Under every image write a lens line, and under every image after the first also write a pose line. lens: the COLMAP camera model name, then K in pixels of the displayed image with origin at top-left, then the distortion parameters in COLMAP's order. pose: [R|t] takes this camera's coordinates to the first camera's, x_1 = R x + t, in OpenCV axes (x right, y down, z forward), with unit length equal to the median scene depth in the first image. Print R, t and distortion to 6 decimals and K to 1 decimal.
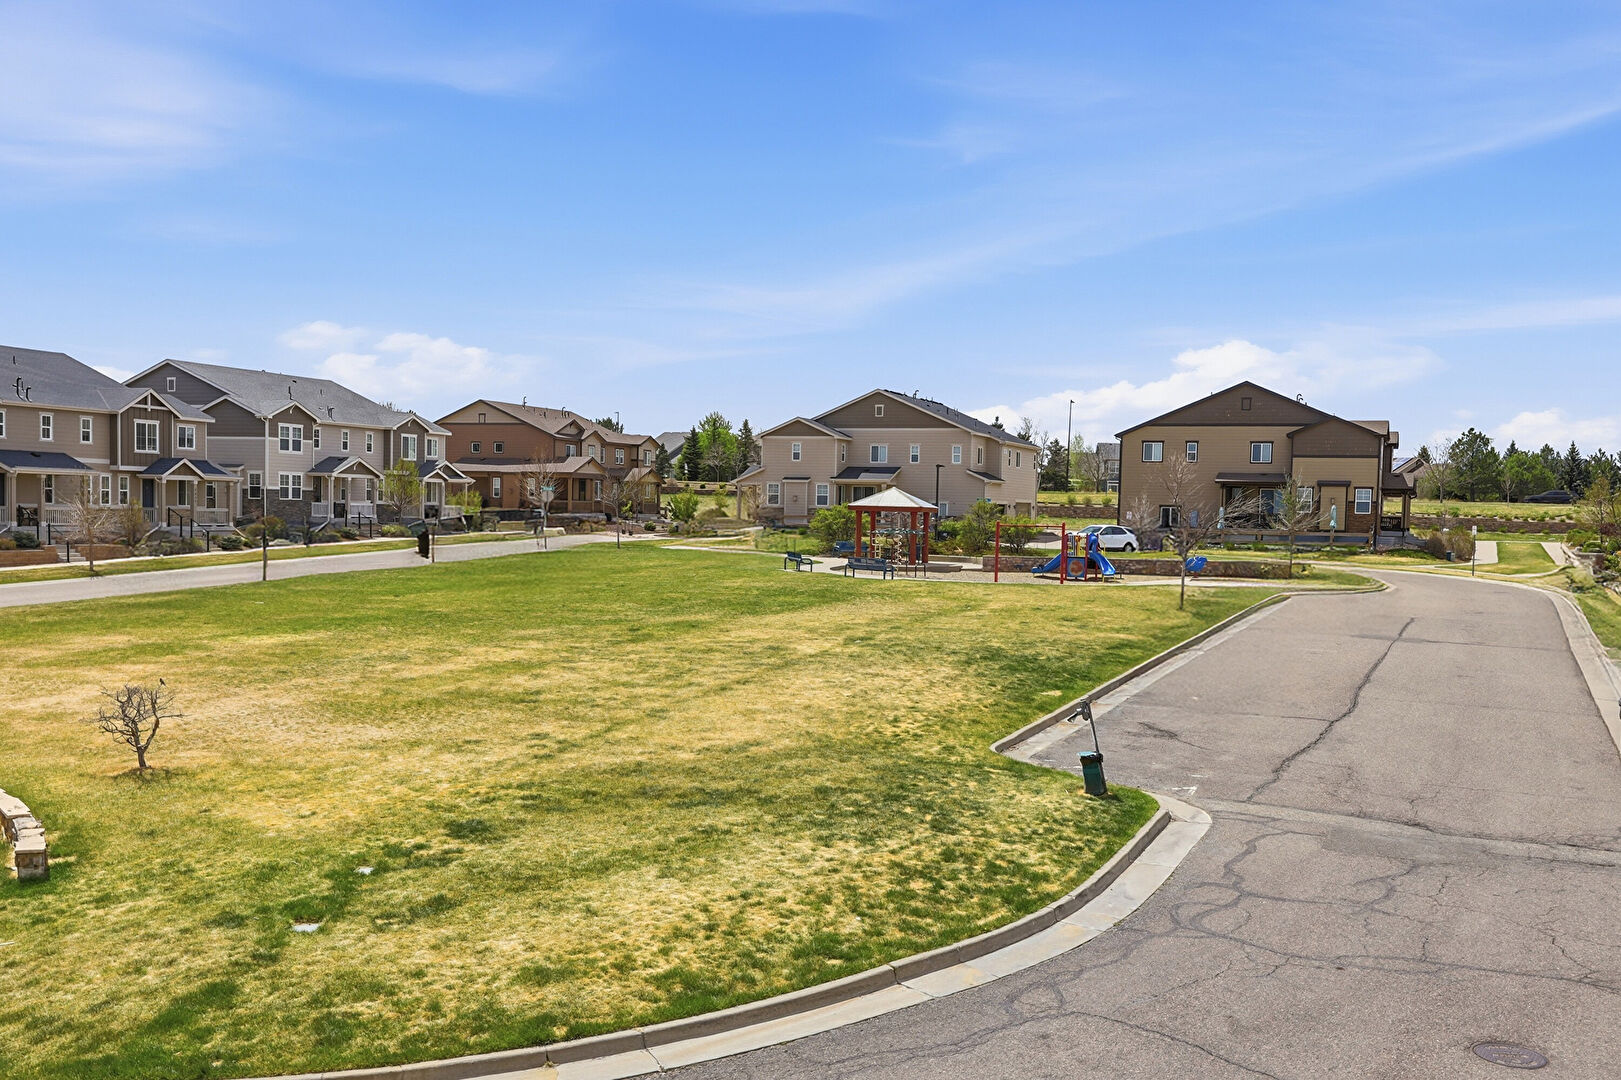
lens RADIAL K [[1904.0, 0, 810.5], [0, 1904.0, 540.0], [0, 0, 1]] dist [0.104974, 0.000622]
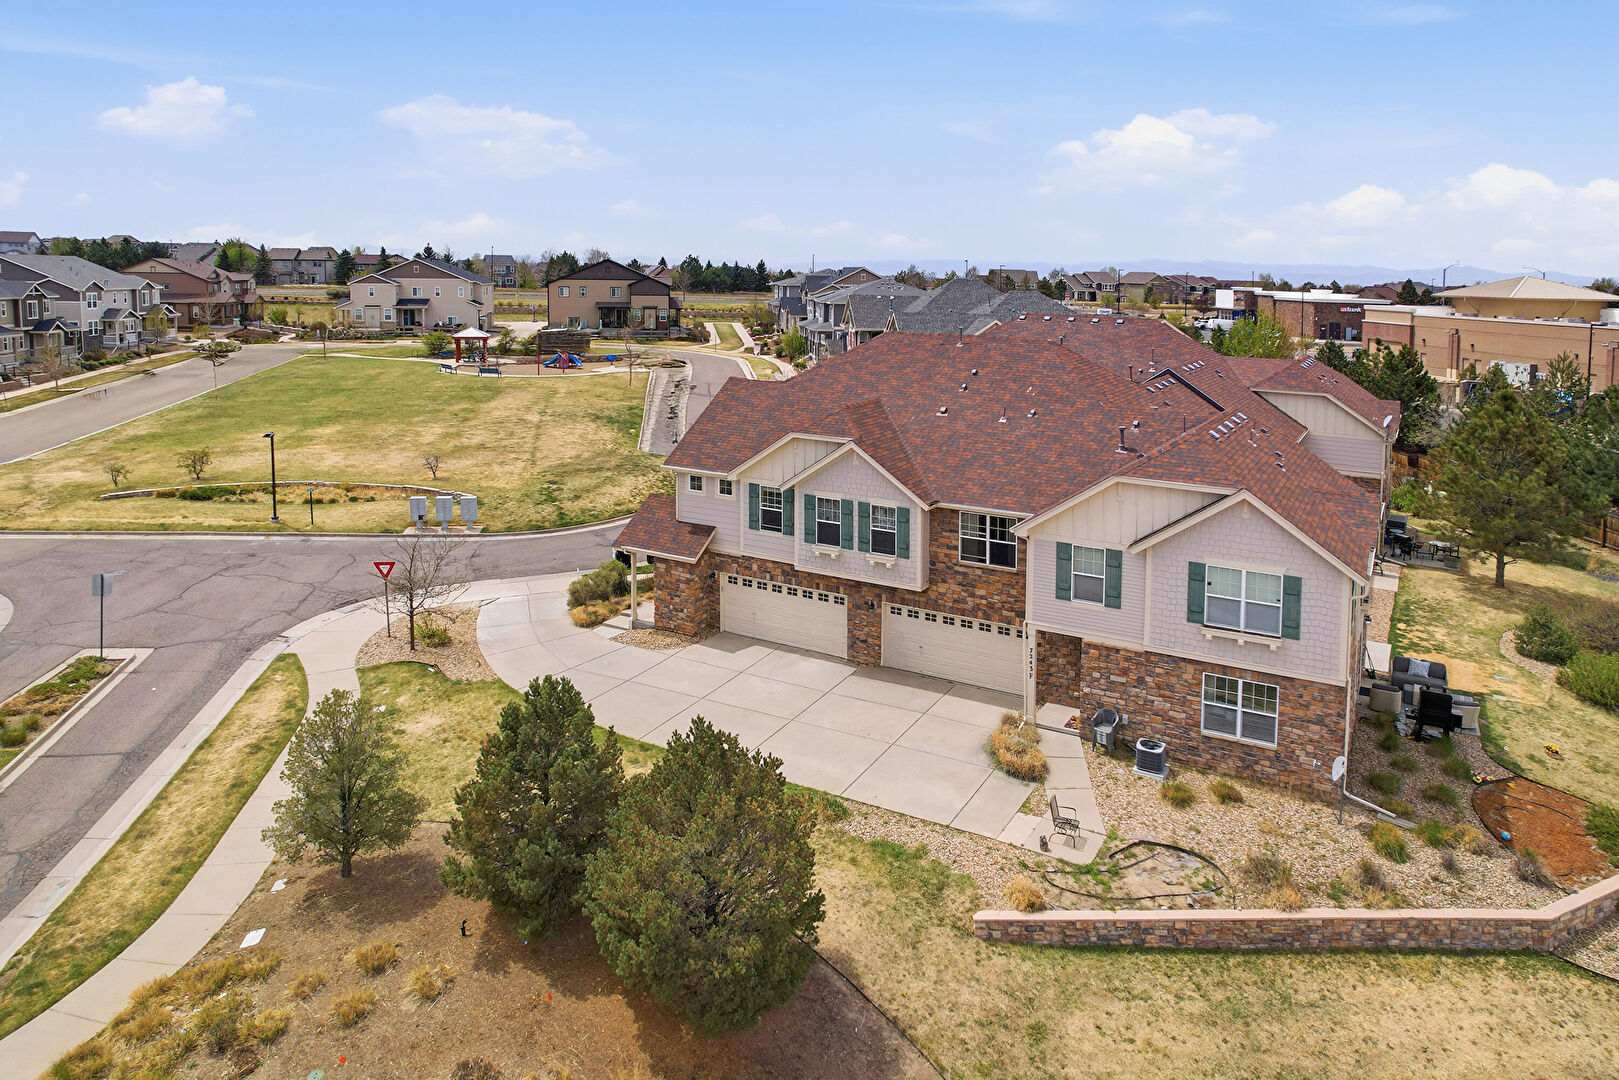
lens RADIAL K [[1021.9, 0, 800.1], [0, 1021.9, 535.9], [0, 0, 1]] dist [-0.071742, 0.059490]
pose [[0.905803, -0.119729, 0.406430, -0.057886], [0.028741, 0.974397, 0.222990, -0.021342], [-0.422723, -0.190304, 0.886053, -0.120760]]
